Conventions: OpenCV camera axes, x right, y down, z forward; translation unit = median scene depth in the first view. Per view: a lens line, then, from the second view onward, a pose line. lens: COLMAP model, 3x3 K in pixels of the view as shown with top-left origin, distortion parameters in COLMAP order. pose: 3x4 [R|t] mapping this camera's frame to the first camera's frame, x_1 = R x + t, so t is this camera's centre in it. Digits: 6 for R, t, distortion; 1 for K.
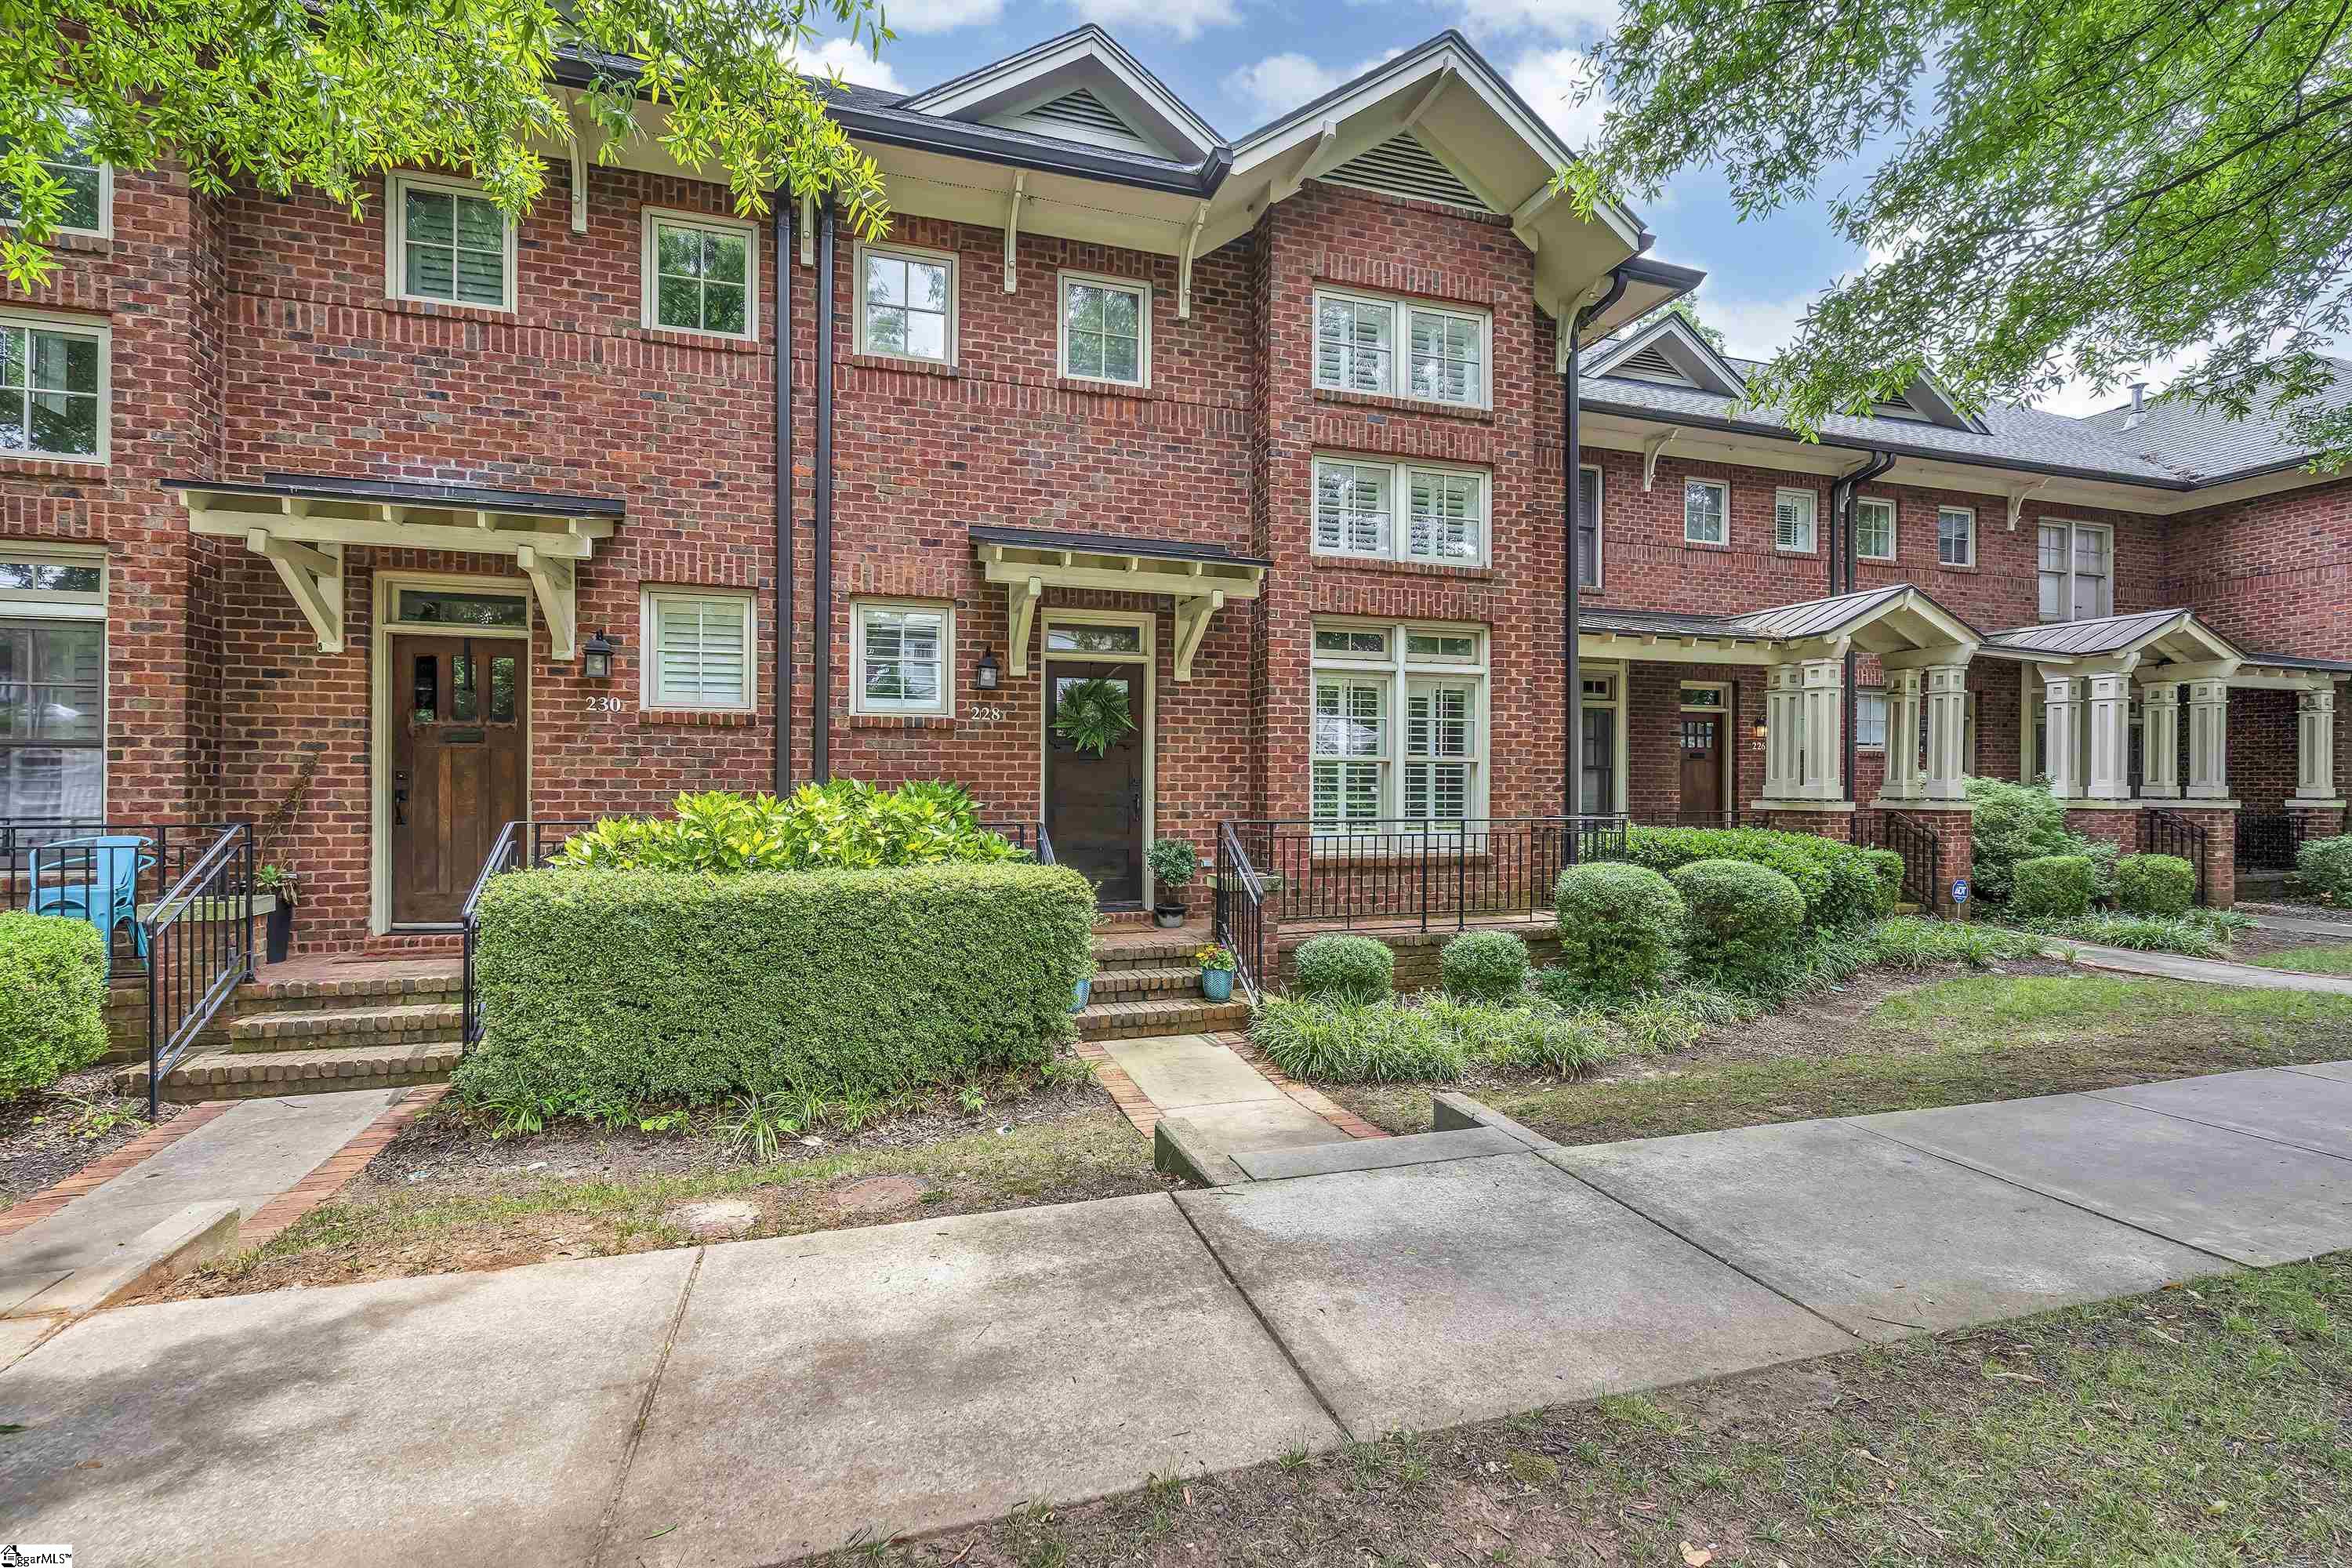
lens RADIAL K [[1043.4, 0, 1175.1], [0, 1043.4, 785.2], [0, 0, 1]] dist [-0.001437, 0.000263]
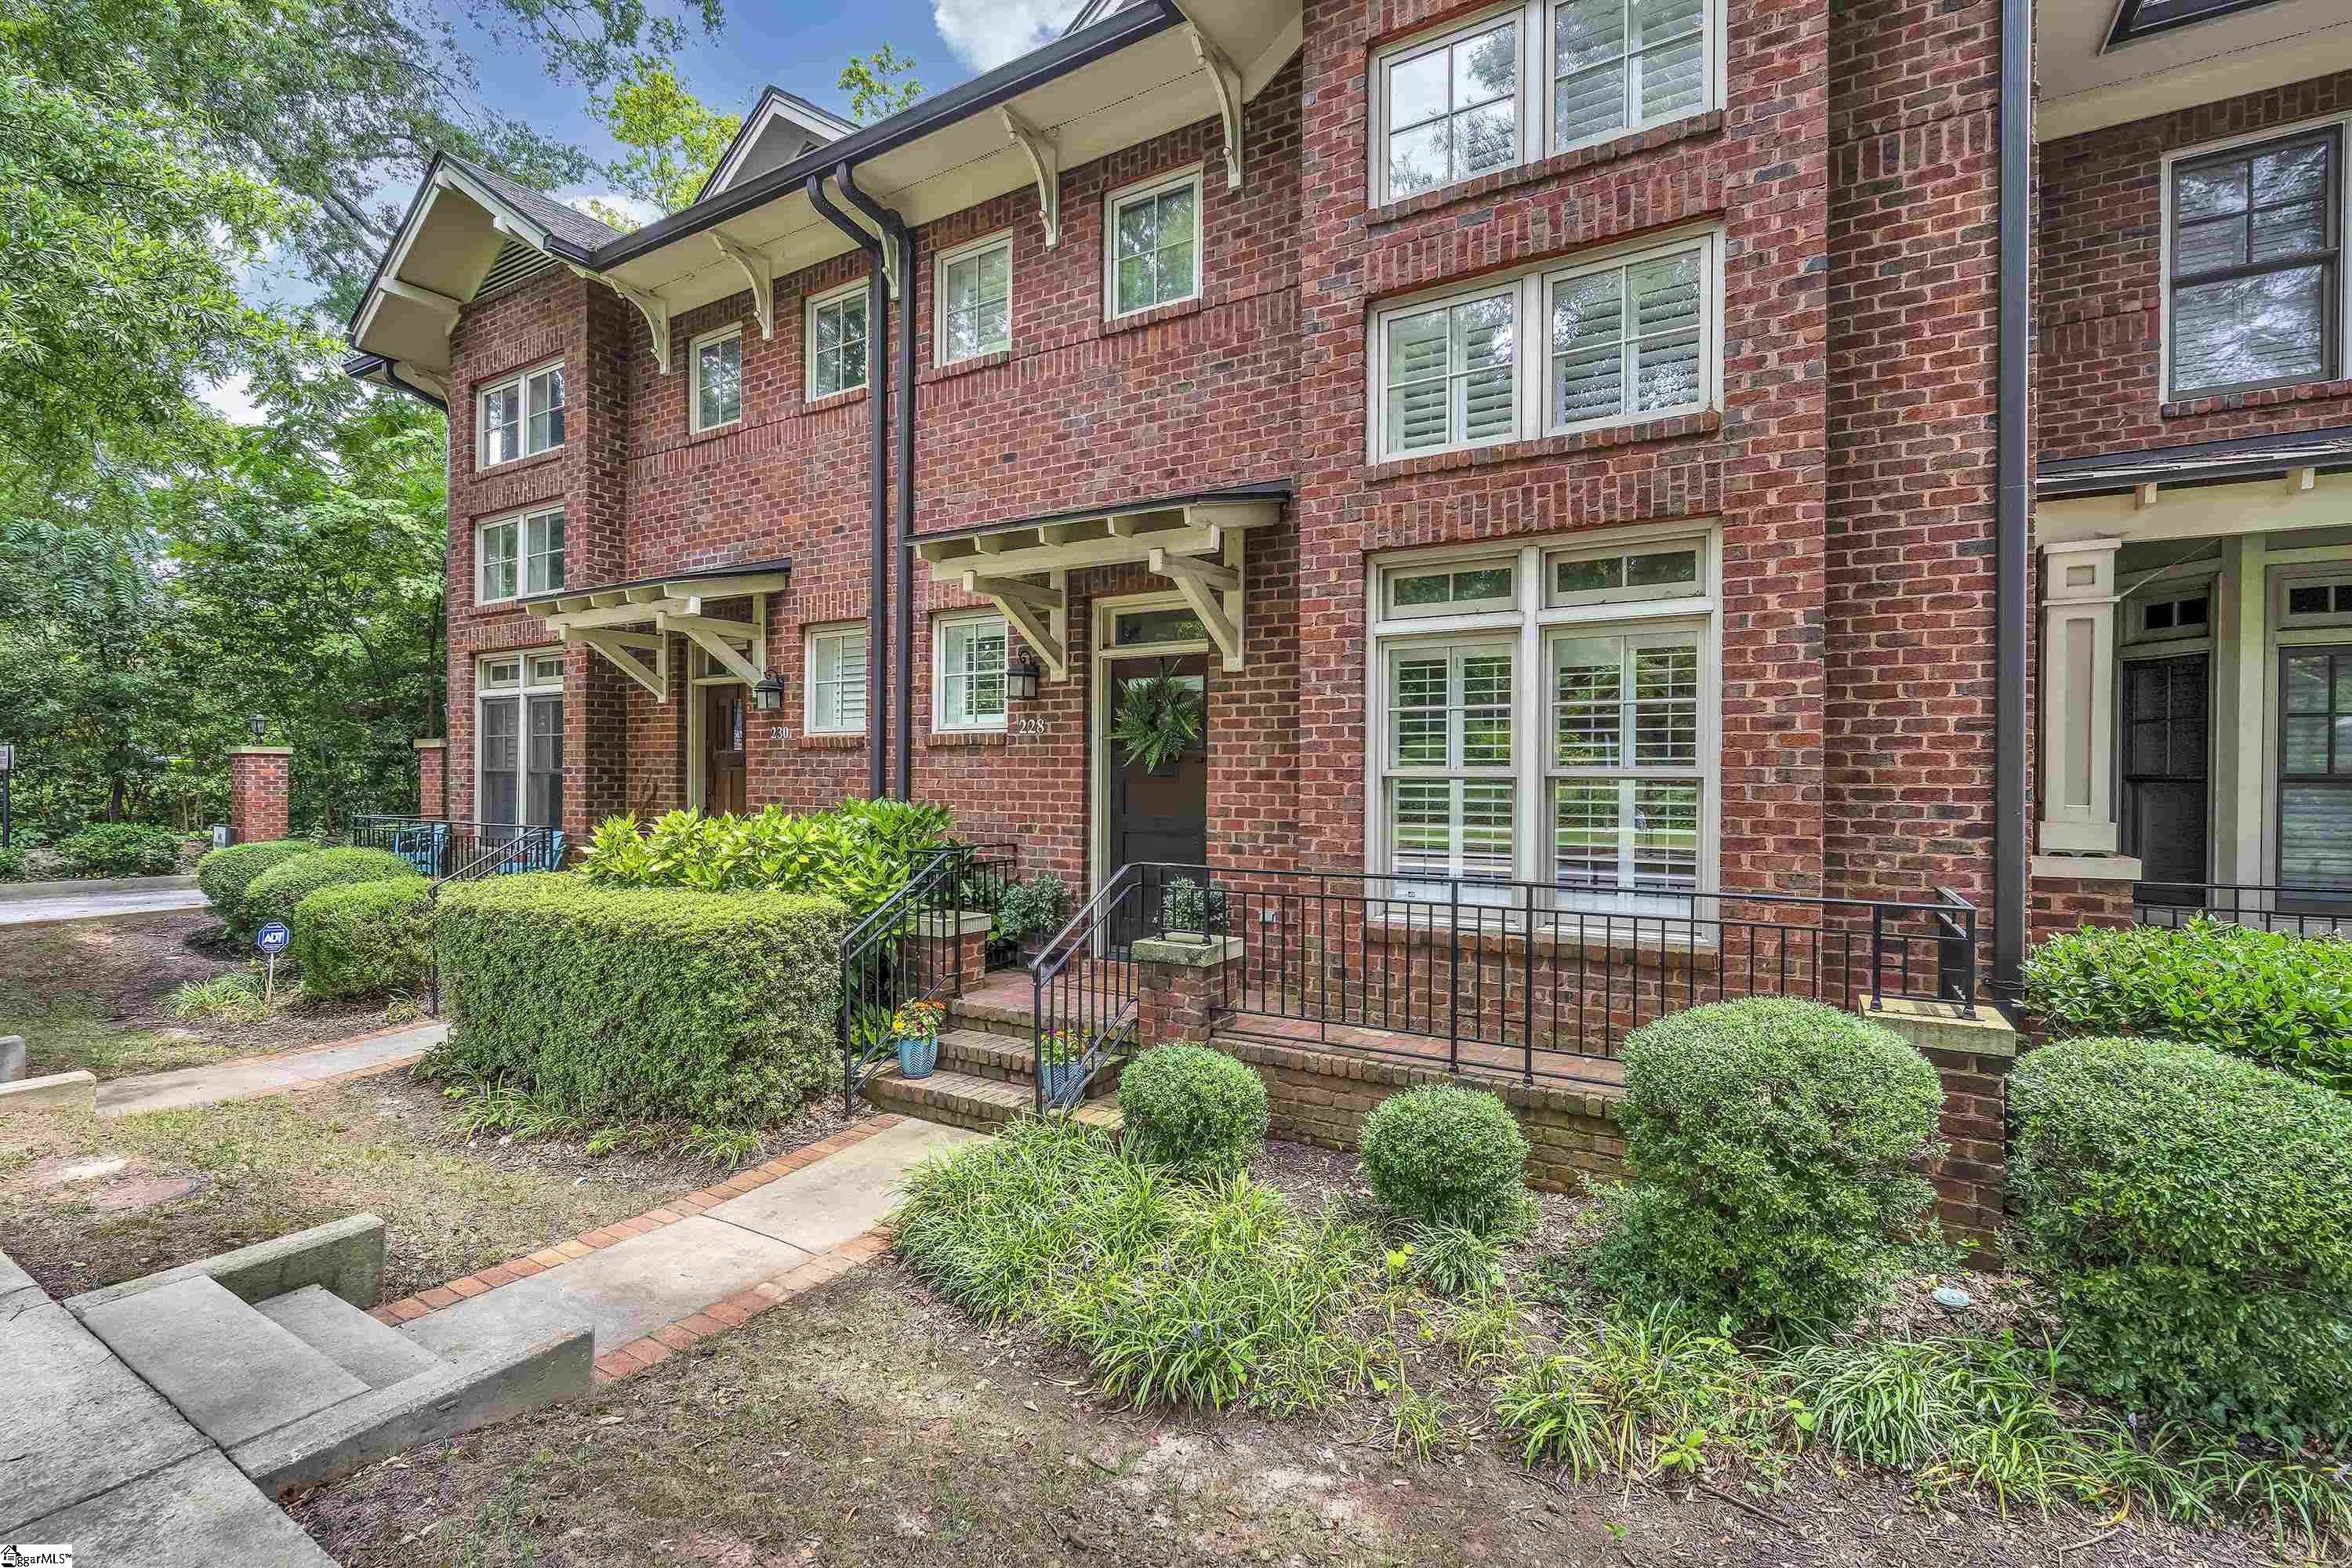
lens RADIAL K [[1057.5, 0, 1167.2], [0, 1057.5, 779.3], [0, 0, 1]] dist [0.000111, 0.000371]
pose [[0.658468, 0.000738, -0.752609, 0.576306], [-0.002643, 0.999996, -0.001332, -0.021931], [0.752604, 0.002866, 0.658467, 0.485437]]
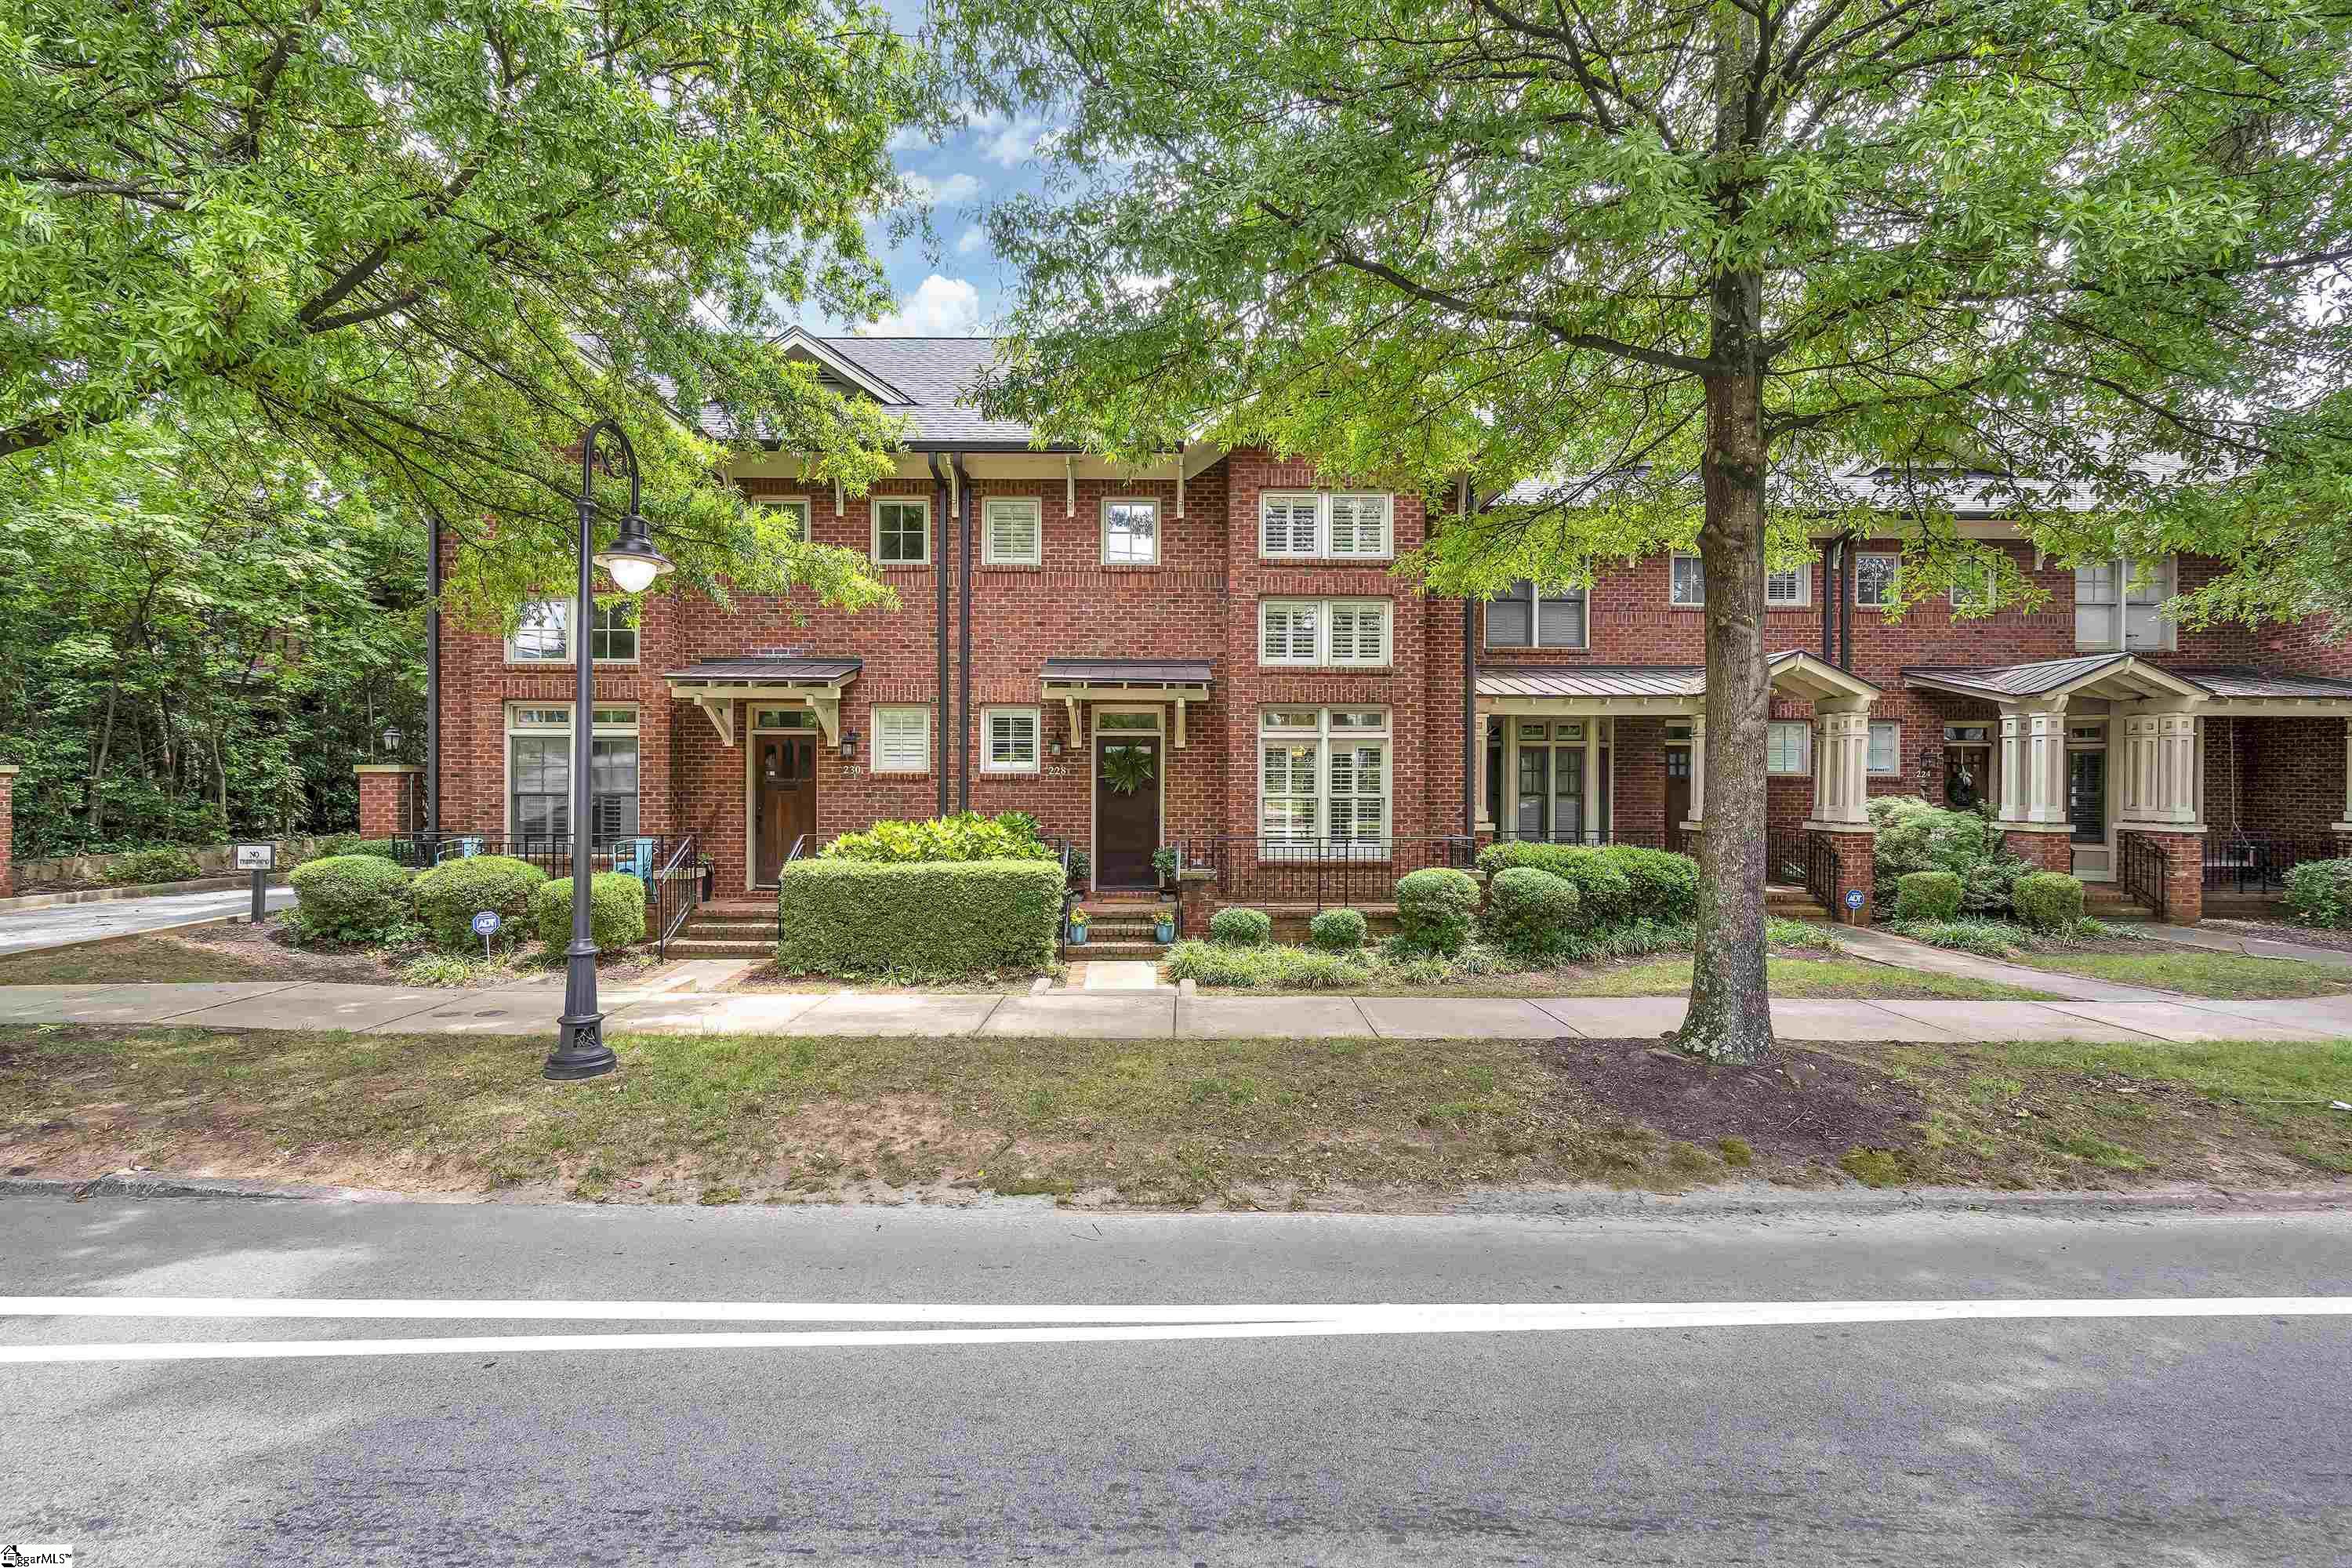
lens RADIAL K [[1057.0, 0, 1178.7], [0, 1057.0, 786.2], [0, 0, 1]] dist [-0.002446, 0.000260]
pose [[0.958487, 0.000884, -0.285134, 0.486210], [0.000858, 0.999982, 0.005984, -0.053093], [0.285134, -0.005980, 0.958469, -0.567696]]
